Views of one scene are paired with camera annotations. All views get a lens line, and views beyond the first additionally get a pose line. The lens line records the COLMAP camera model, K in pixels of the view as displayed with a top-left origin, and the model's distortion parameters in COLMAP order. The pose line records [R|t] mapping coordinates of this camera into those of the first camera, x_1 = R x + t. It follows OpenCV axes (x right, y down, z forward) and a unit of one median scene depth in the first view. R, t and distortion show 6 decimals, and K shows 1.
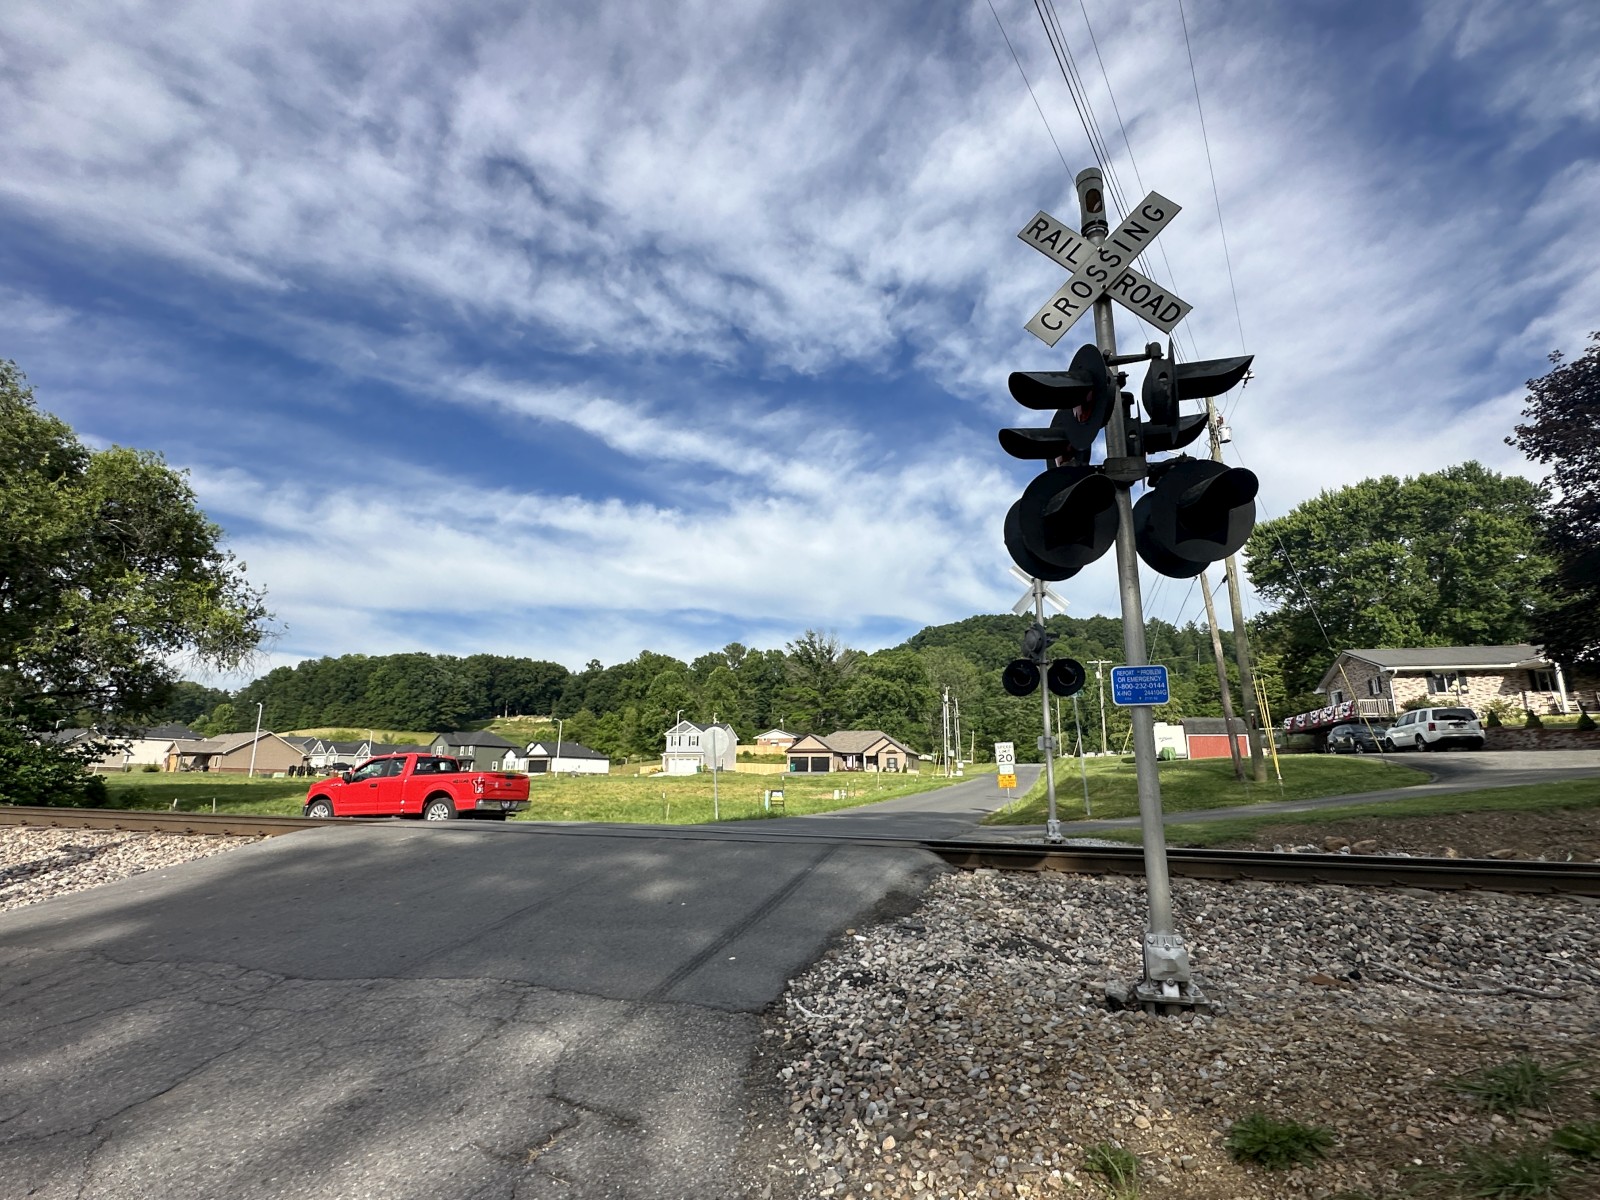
lens RADIAL K [[853.2, 0, 800.0], [0, 853.2, 600.0], [0, 0, 1]] dist [-0.002541, -0.000176]
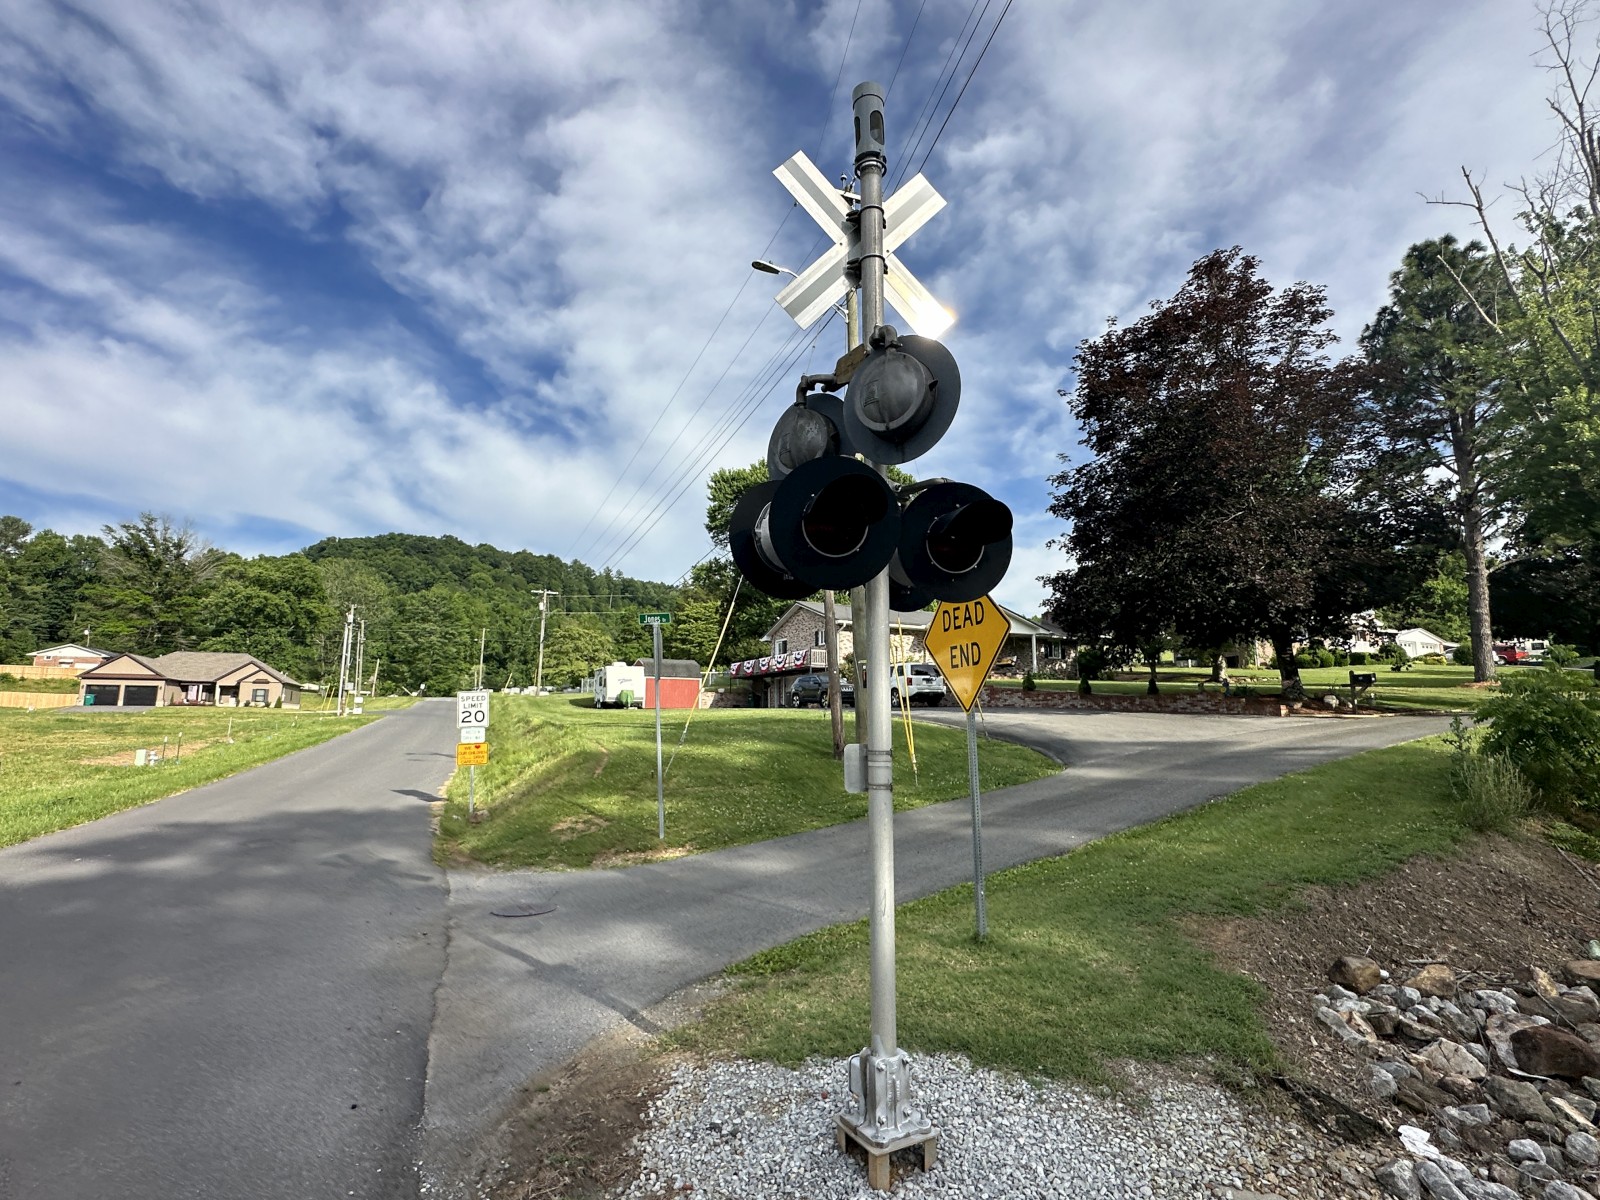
lens RADIAL K [[790.3, 0, 801.5], [0, 790.3, 612.5], [0, 0, 1]] dist [-0.002523, -0.000490]
pose [[0.763071, 0.083809, 0.640858, 0.012154], [-0.140231, 0.989405, 0.037582, 0.014518], [-0.630918, -0.118546, 0.766739, 0.106318]]
